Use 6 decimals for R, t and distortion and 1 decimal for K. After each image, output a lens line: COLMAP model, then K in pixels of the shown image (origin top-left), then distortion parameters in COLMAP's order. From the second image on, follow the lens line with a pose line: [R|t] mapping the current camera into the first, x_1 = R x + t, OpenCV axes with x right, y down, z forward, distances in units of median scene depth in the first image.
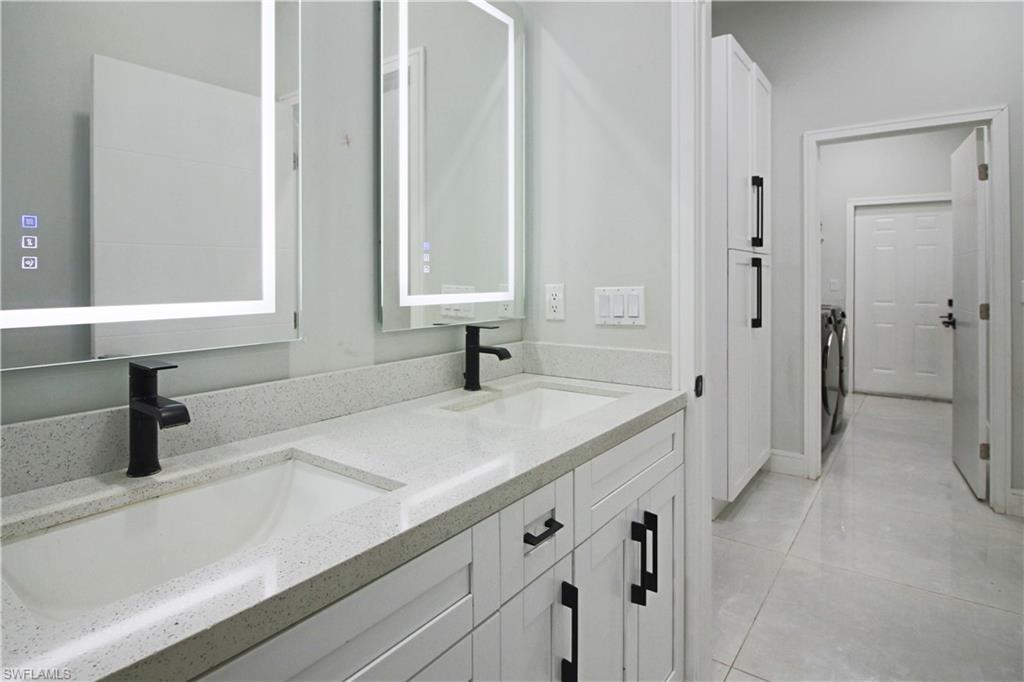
lens RADIAL K [[552.8, 0, 511.9], [0, 552.8, 272.6], [0, 0, 1]] dist [-0.001553, -0.000122]
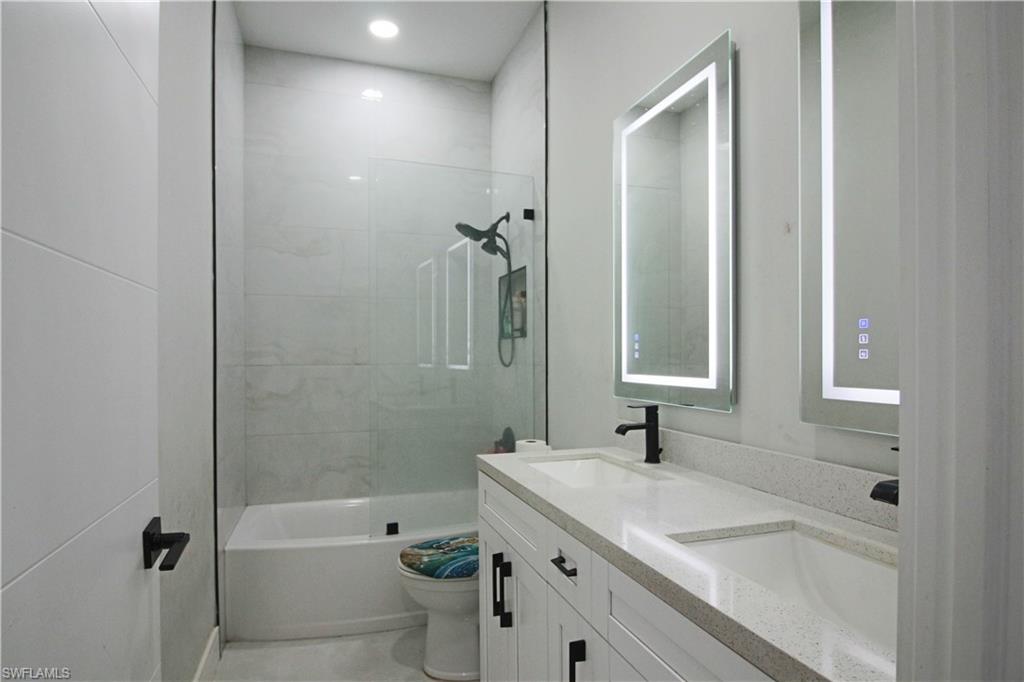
lens RADIAL K [[541.6, 0, 512.0], [0, 541.6, 341.0], [0, 0, 1]] dist [-0.000626, 0.000335]
pose [[-0.566286, -0.034934, -0.823468, 0.953816], [-0.007181, 0.999273, -0.037453, 0.009371], [0.824177, -0.015296, -0.566125, 1.339207]]
